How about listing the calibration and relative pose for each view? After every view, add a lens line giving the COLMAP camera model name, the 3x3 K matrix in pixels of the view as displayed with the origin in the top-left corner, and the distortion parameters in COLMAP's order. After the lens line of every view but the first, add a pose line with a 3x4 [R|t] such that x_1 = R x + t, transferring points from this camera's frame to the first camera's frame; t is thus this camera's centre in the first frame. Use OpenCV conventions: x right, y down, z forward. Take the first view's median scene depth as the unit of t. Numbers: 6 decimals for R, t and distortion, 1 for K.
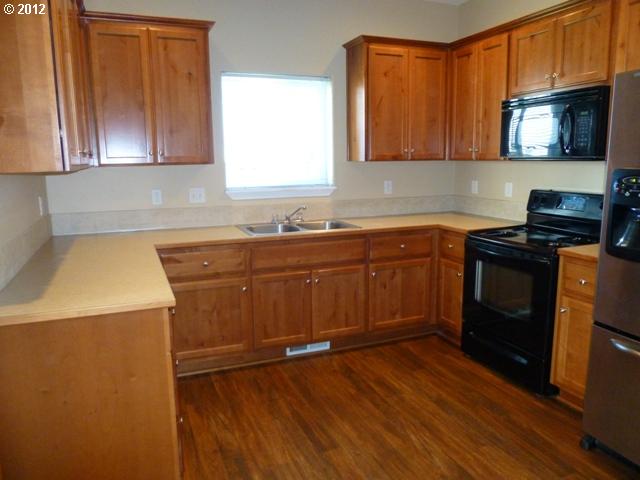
lens RADIAL K [[489.6, 0, 321.1], [0, 489.6, 238.5], [0, 0, 1]] dist [-0.004279, 0.009405]
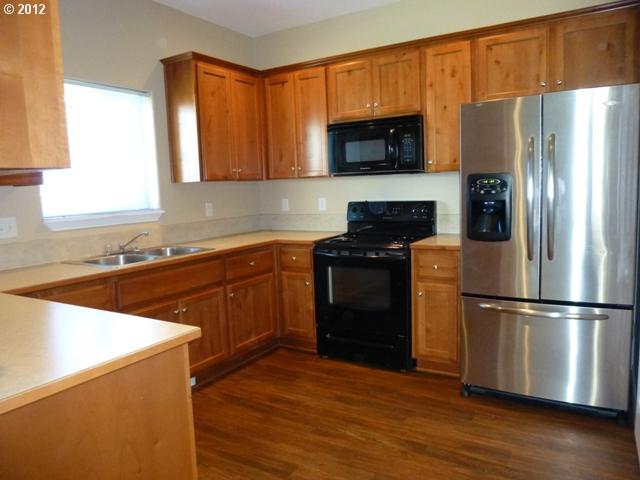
lens RADIAL K [[489.6, 0, 321.1], [0, 489.6, 238.5], [0, 0, 1]] dist [-0.004279, 0.009405]
pose [[0.812021, -0.084814, 0.577433, -0.298326], [0.124249, 0.991826, -0.029047, 0.011216], [-0.570249, 0.095333, 0.815921, 0.098285]]
